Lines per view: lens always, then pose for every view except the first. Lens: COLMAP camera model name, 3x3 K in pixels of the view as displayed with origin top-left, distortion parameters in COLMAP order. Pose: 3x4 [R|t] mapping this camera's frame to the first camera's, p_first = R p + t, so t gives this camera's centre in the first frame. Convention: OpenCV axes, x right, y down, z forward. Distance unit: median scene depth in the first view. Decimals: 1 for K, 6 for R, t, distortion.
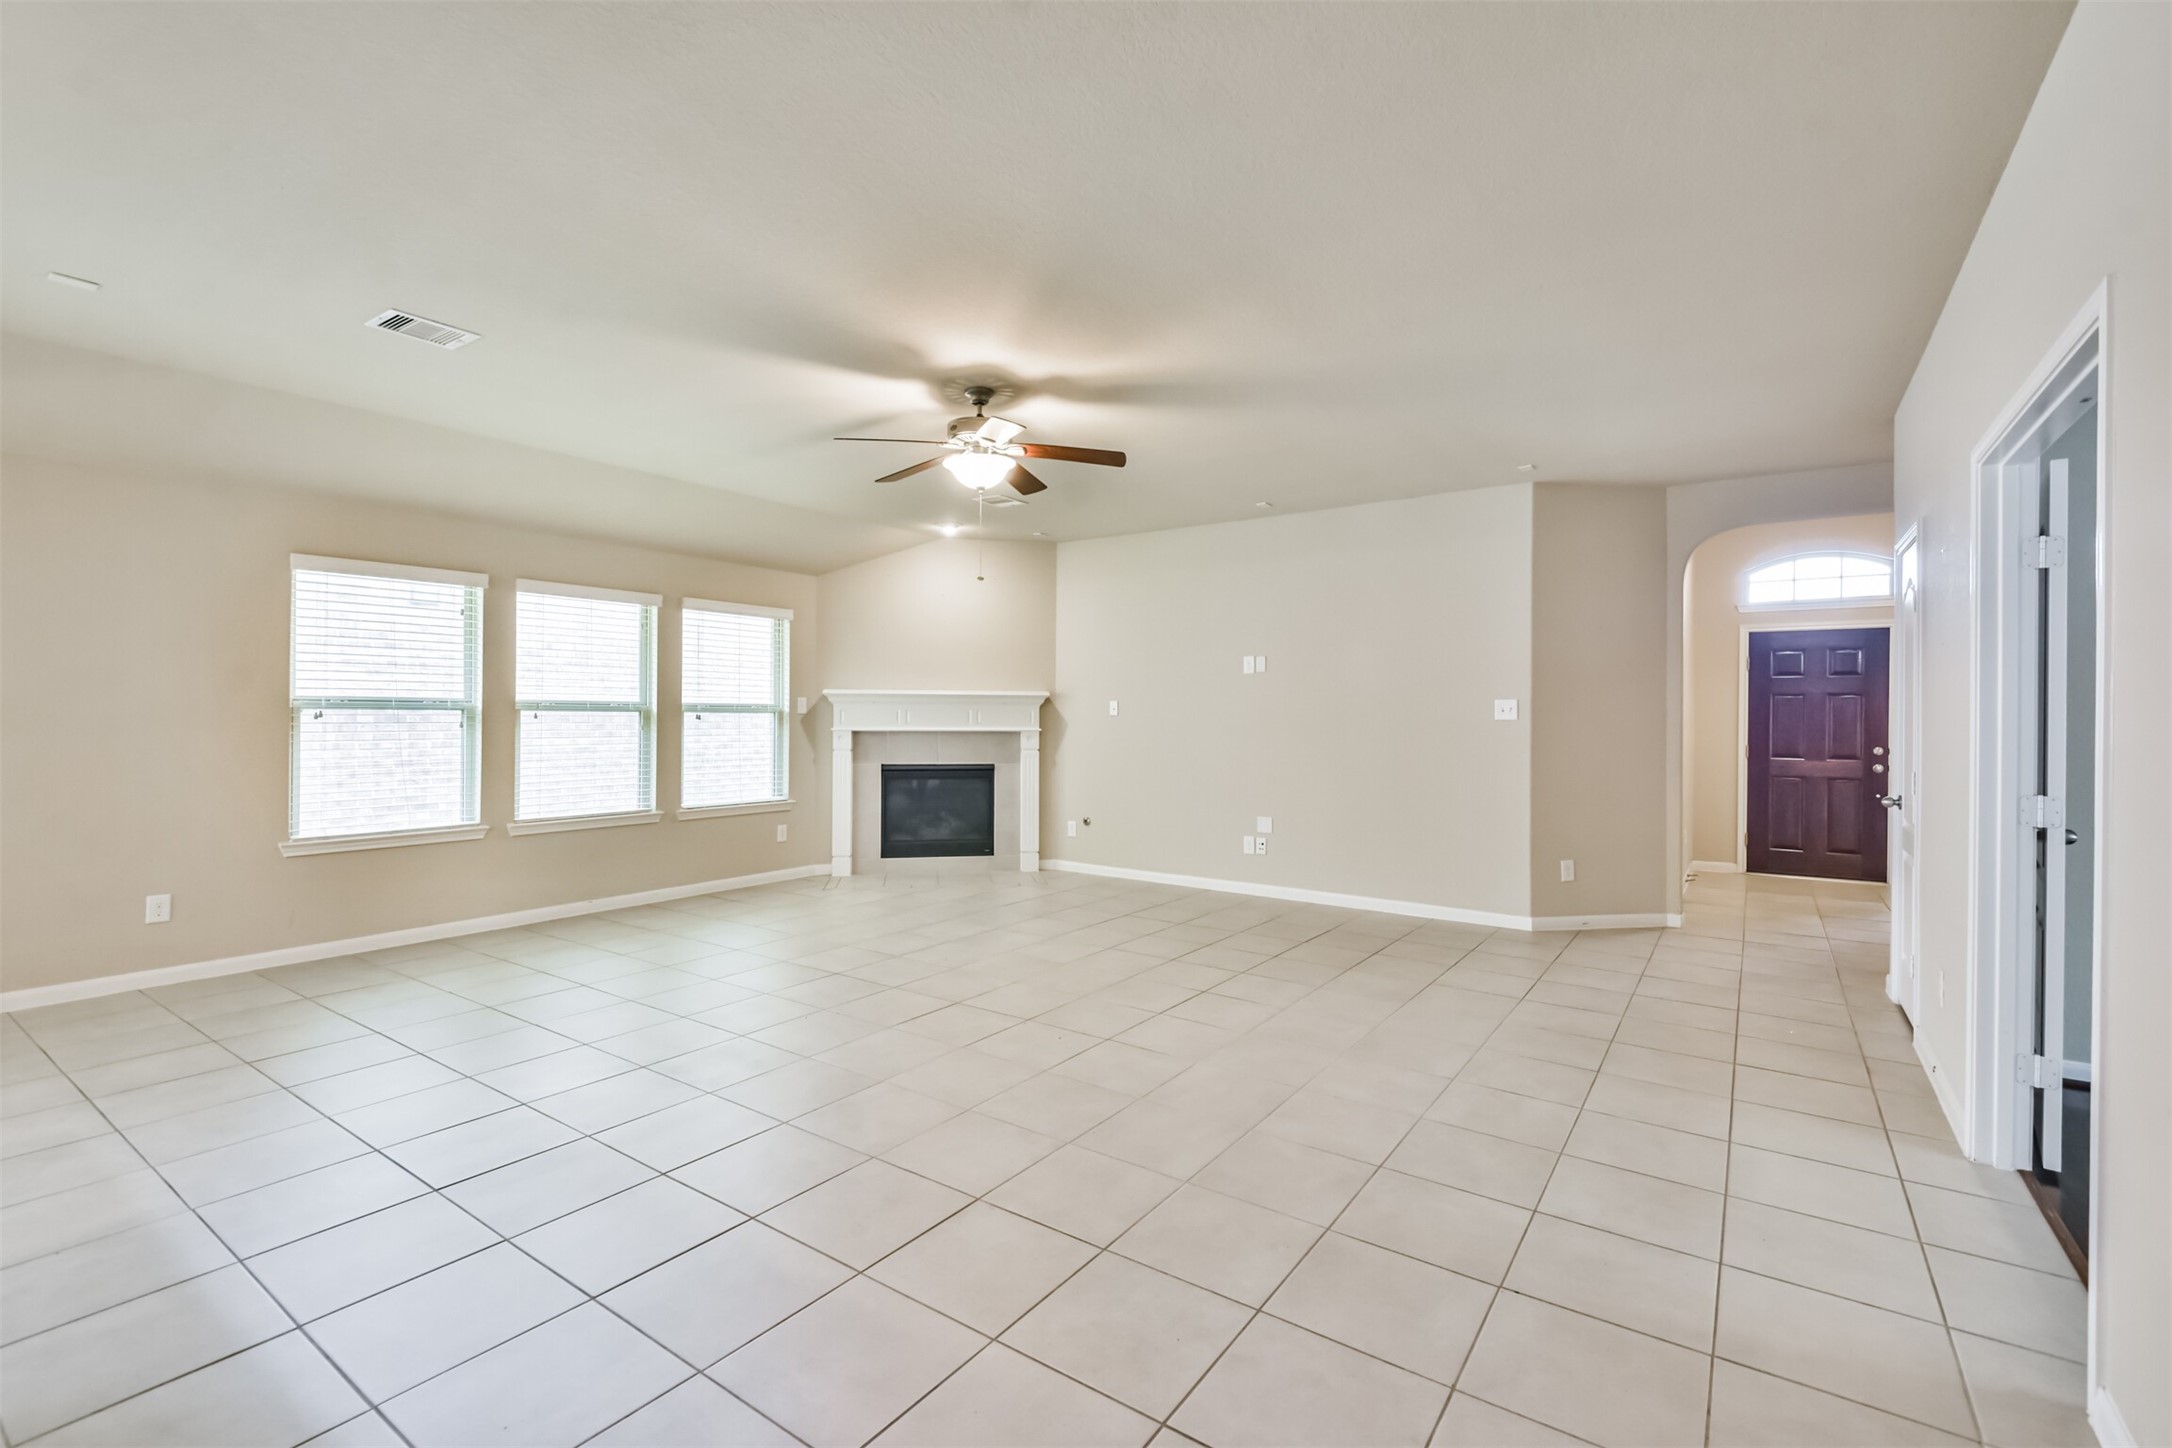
lens RADIAL K [[938.0, 0, 1089.7], [0, 938.0, 717.6], [0, 0, 1]] dist [0.043820, -0.031991]
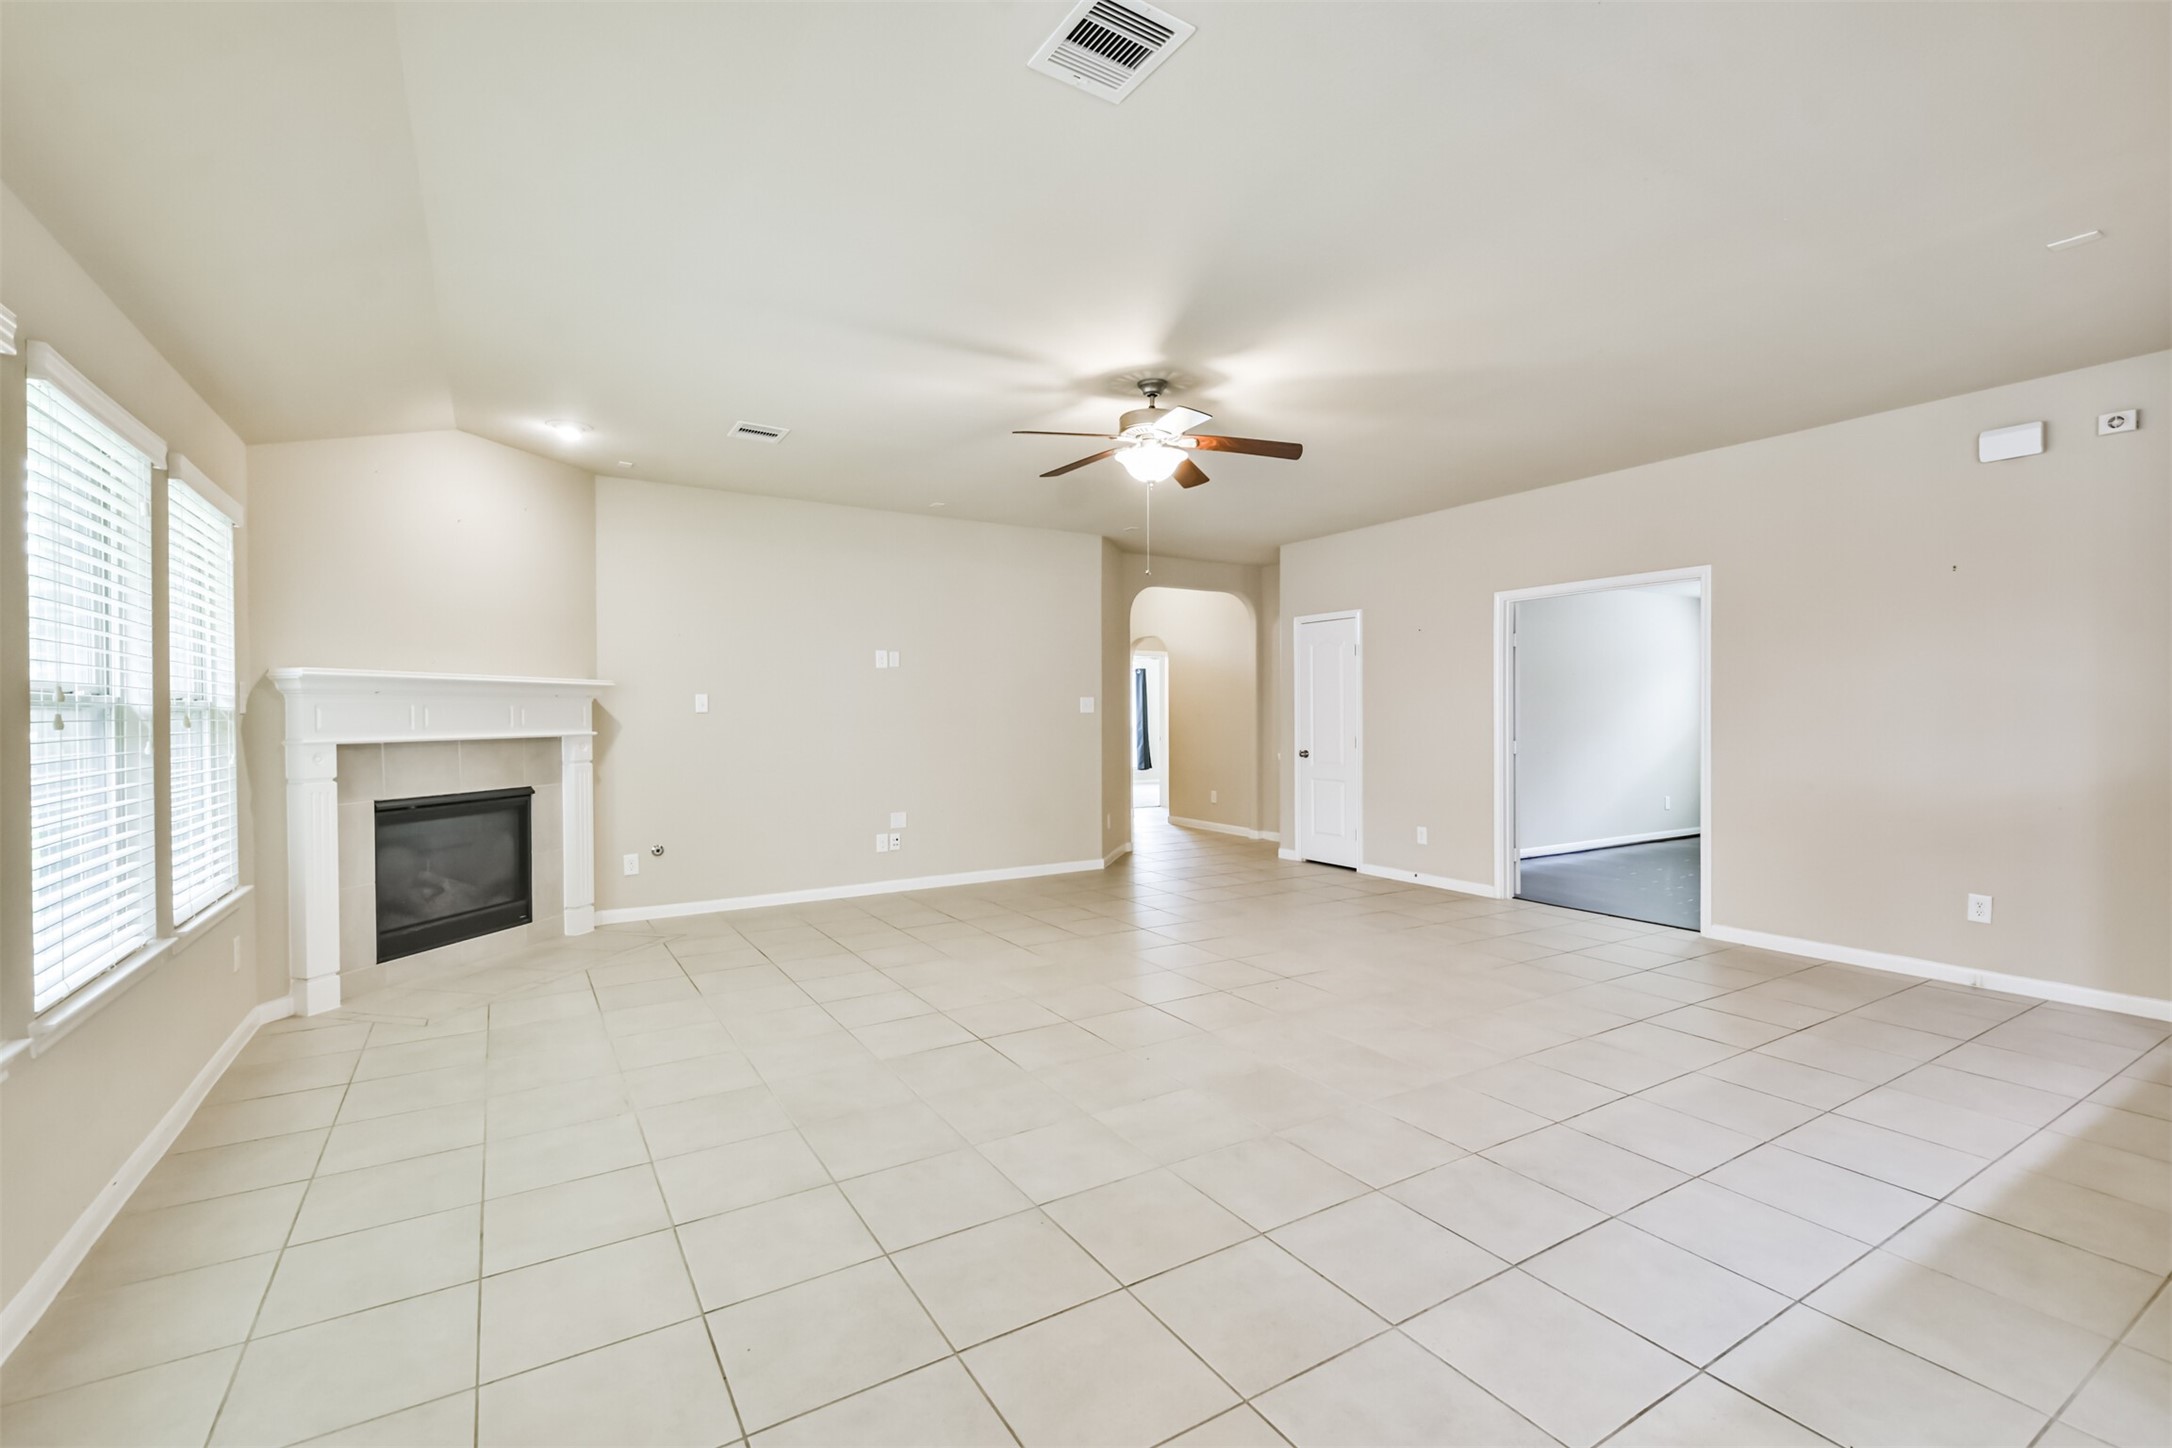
lens RADIAL K [[938.0, 0, 1089.7], [0, 938.0, 717.6], [0, 0, 1]] dist [0.043820, -0.031991]
pose [[0.393876, -0.013279, 0.919068, -0.587255], [0.009362, 0.999902, 0.010435, -0.003297], [-0.919116, 0.004494, 0.393962, 0.374249]]
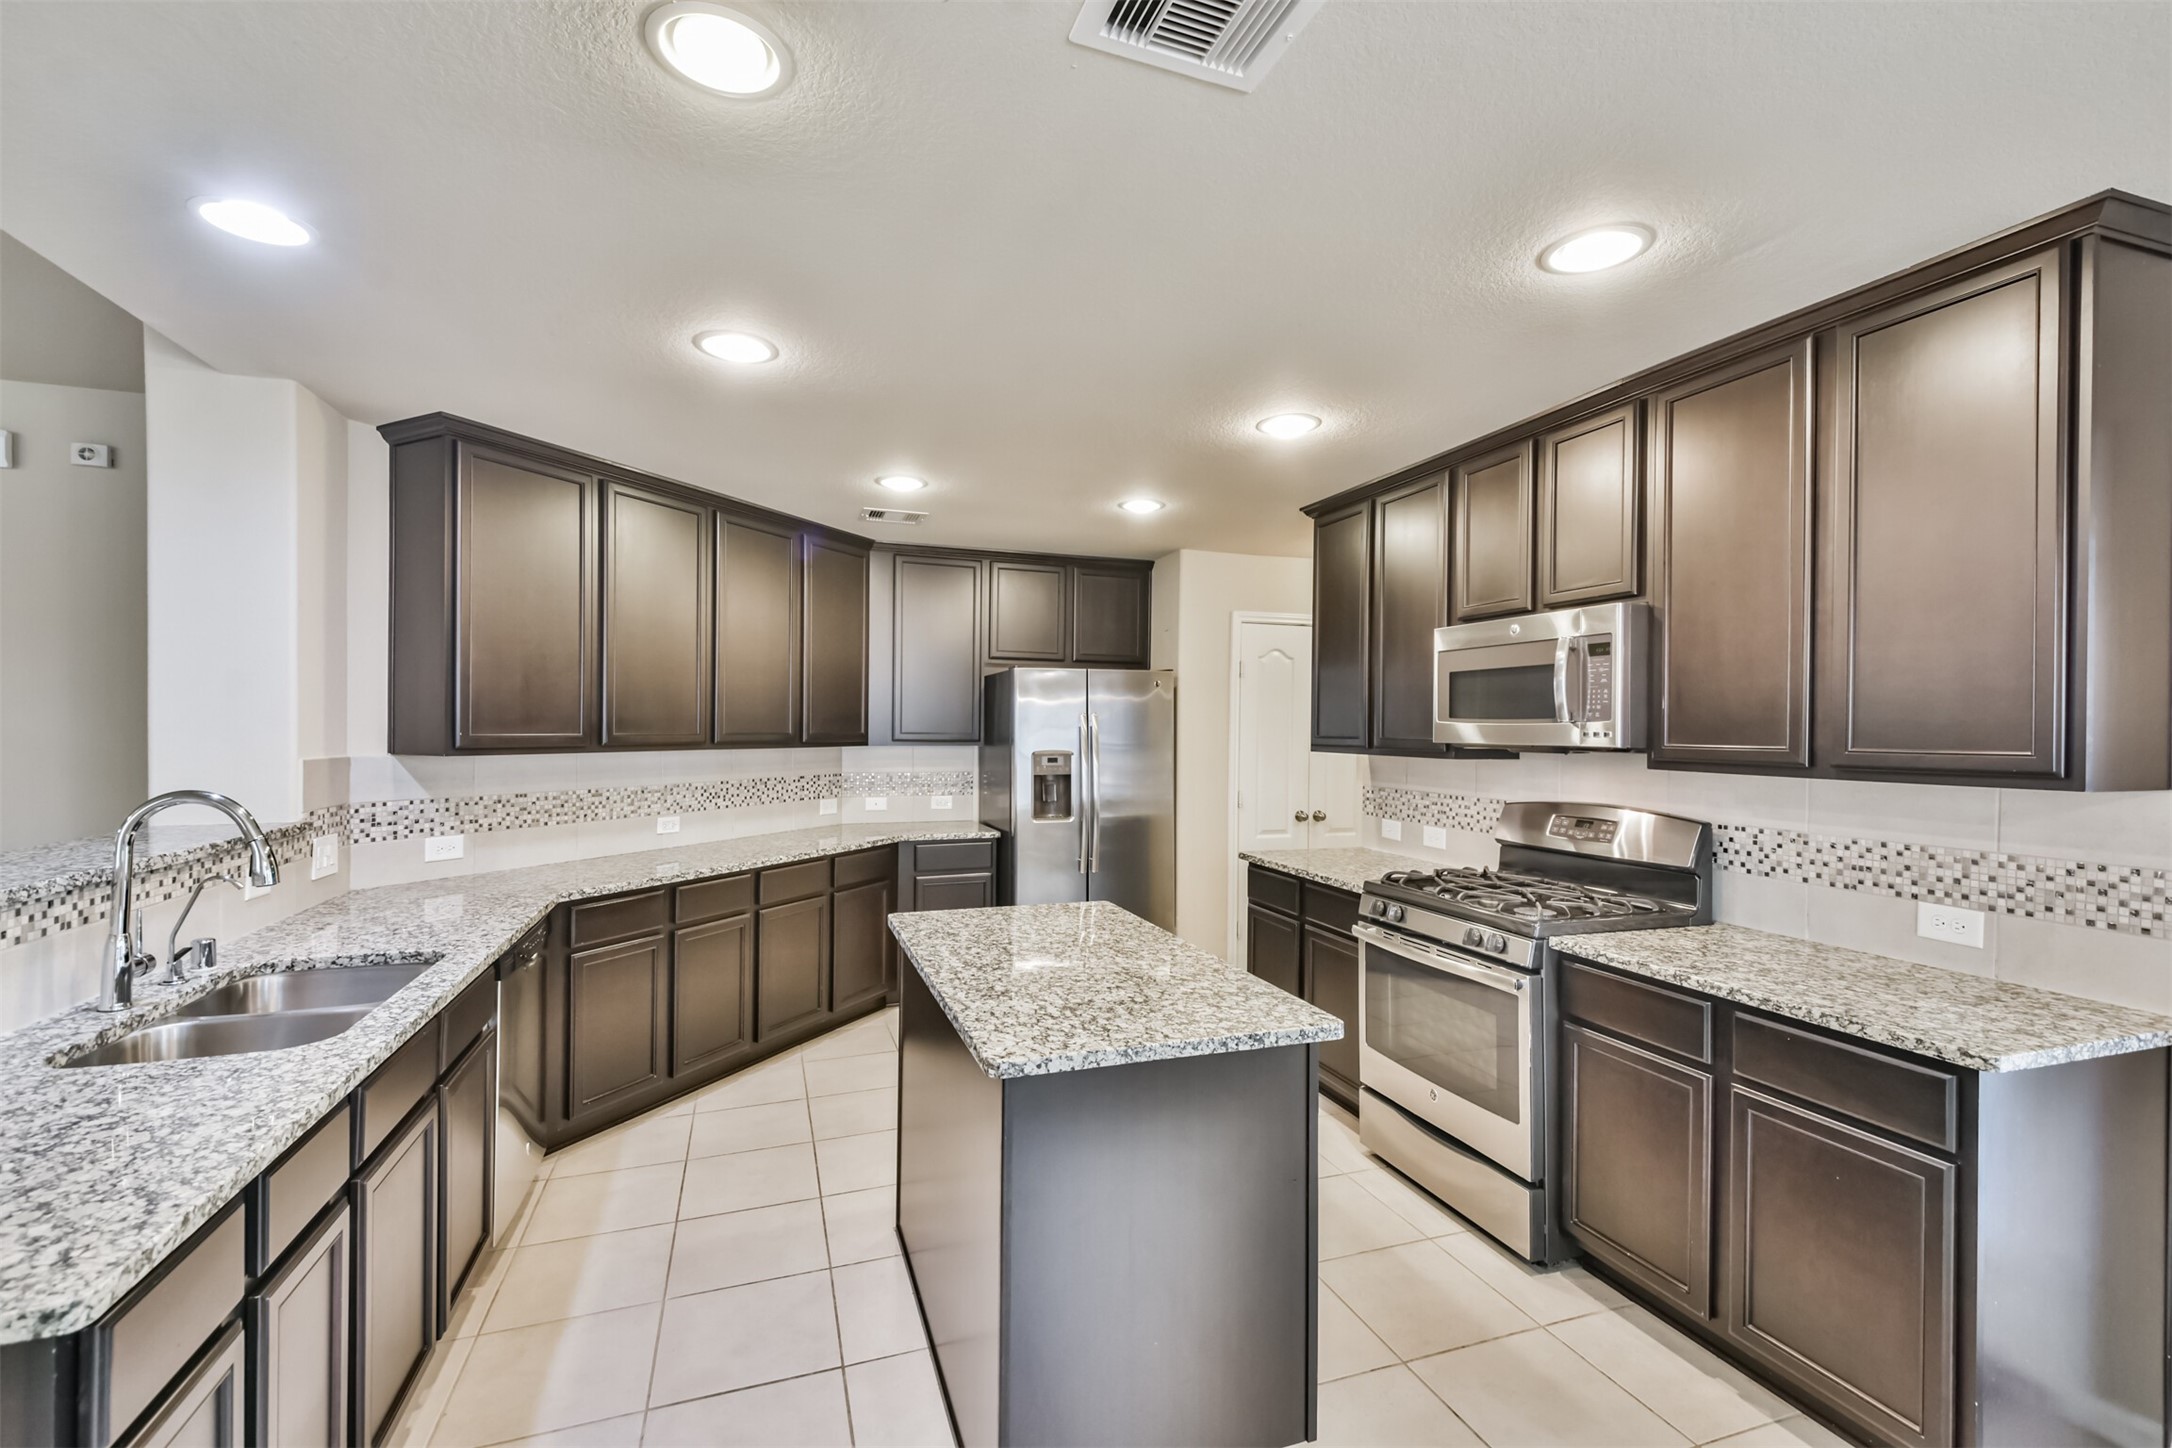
lens RADIAL K [[932.6, 0, 1092.2], [0, 932.6, 730.1], [0, 0, 1]] dist [0.047261, -0.022063]
pose [[-0.814043, -0.014243, 0.580630, -0.582049], [-0.009809, 0.999894, 0.010775, -0.025878], [-0.580722, 0.003076, -0.814096, 0.157903]]
